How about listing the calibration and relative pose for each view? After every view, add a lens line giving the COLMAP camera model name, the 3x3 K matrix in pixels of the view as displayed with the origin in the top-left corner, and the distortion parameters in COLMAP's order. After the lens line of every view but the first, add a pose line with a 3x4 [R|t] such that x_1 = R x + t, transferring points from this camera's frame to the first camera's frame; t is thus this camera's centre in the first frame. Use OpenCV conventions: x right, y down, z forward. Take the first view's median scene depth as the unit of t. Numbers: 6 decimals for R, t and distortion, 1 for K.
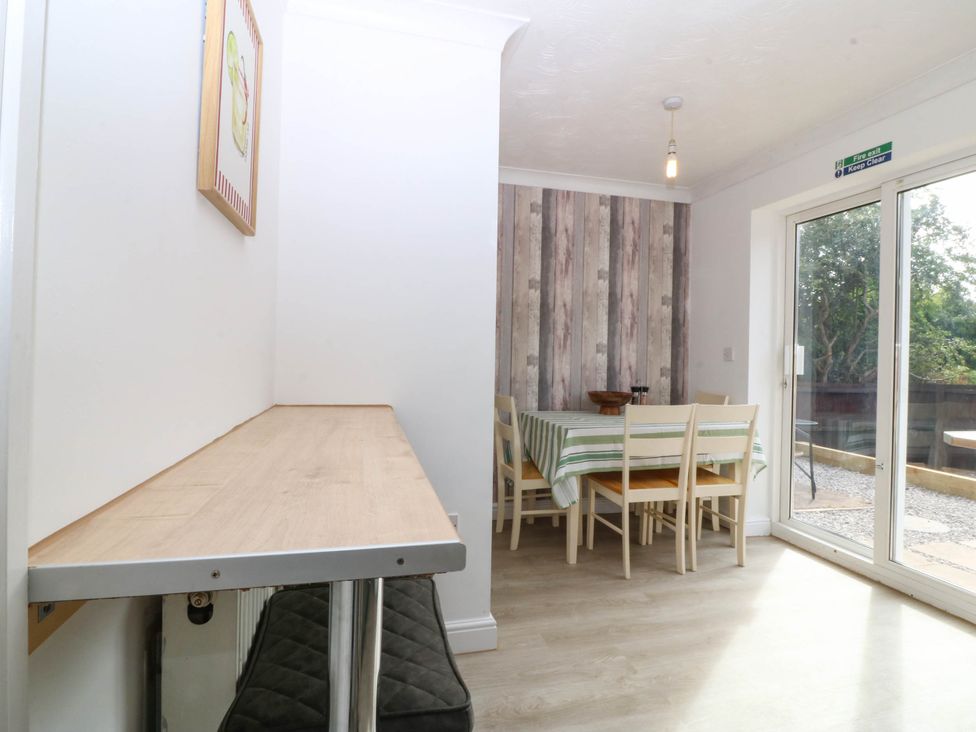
lens RADIAL K [[512.3, 0, 487.2], [0, 512.3, 360.7], [0, 0, 1]] dist [0.002559, -0.015060]
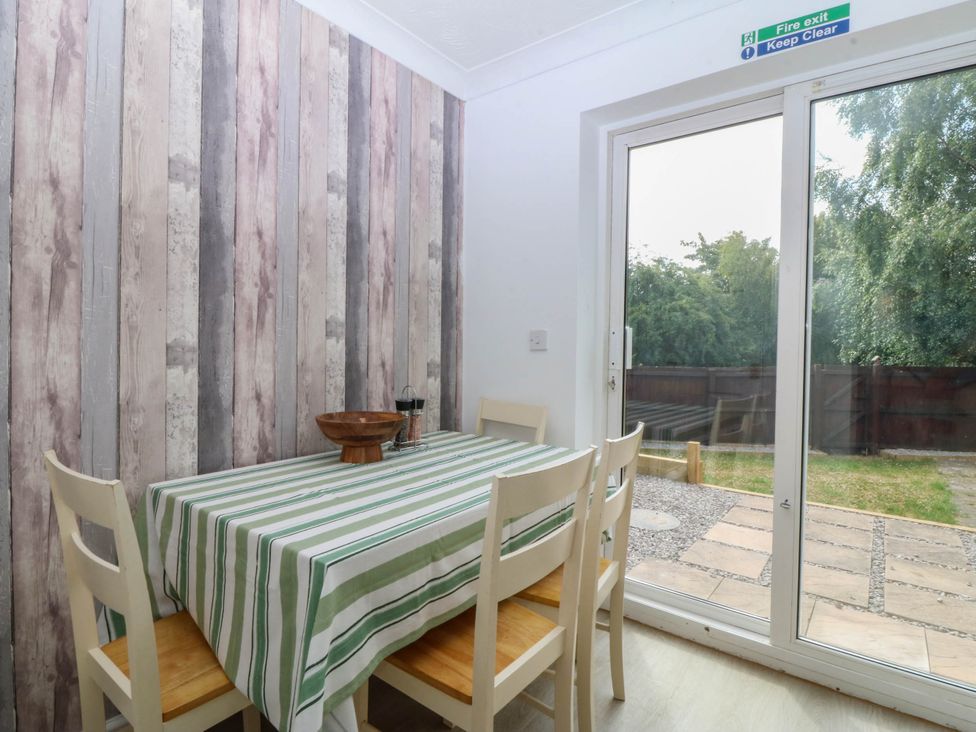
lens RADIAL K [[512.3, 0, 487.4], [0, 512.3, 352.8], [0, 0, 1]] dist [0.002559, -0.015060]
pose [[0.793429, -0.015825, 0.608457, 0.031946], [0.008510, 0.999853, 0.014907, -0.006174], [-0.608603, -0.006650, 0.793447, 0.503885]]
